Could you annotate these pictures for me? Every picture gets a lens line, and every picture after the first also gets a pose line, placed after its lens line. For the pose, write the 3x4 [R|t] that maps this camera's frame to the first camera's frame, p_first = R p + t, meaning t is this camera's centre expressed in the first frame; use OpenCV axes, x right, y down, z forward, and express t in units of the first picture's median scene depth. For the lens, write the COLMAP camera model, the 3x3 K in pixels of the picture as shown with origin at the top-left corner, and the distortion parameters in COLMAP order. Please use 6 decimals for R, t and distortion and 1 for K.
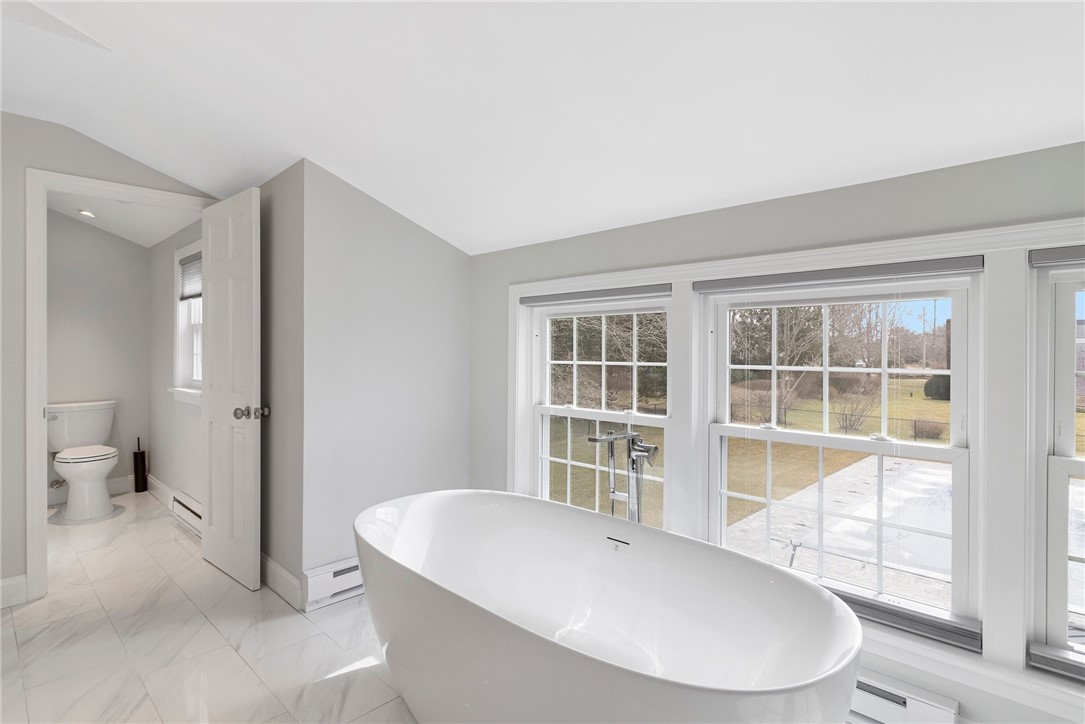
lens RADIAL K [[556.4, 0, 540.6], [0, 556.4, 351.0], [0, 0, 1]] dist [-0.004815, 0.001126]
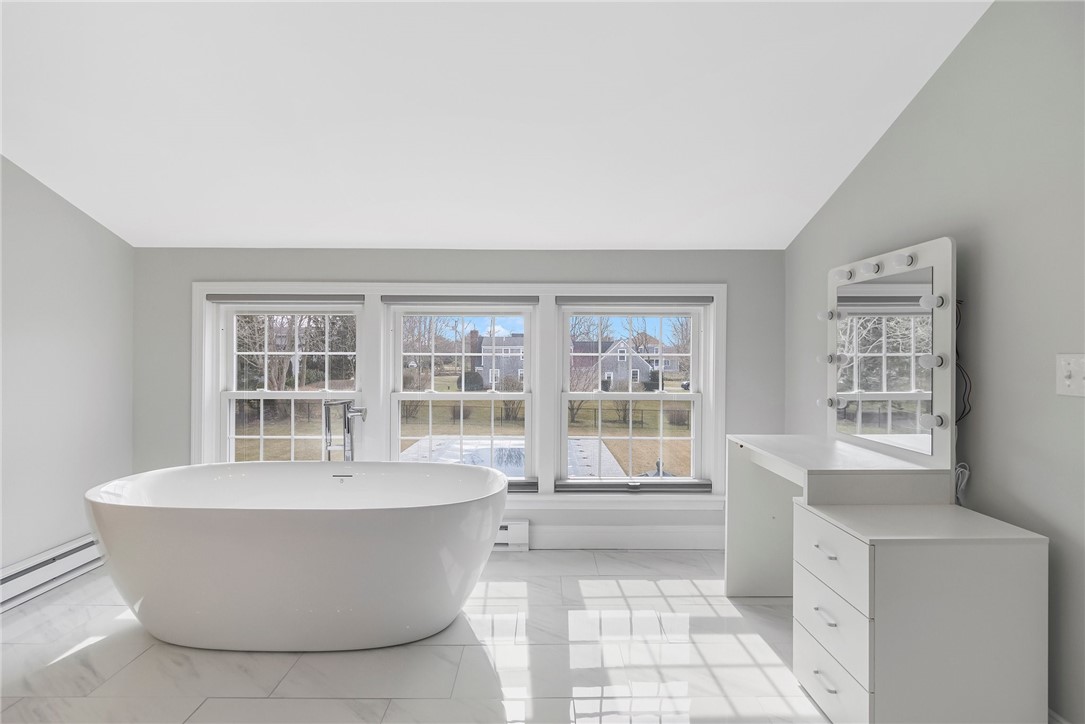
lens RADIAL K [[508.7, 0, 542.2], [0, 508.7, 359.0], [0, 0, 1]] dist [0.005693, -0.000247]
pose [[0.714166, -0.004853, 0.699959, -0.314279], [-0.001285, 0.999965, 0.008245, 0.026519], [-0.699975, -0.006787, 0.714135, -0.215987]]
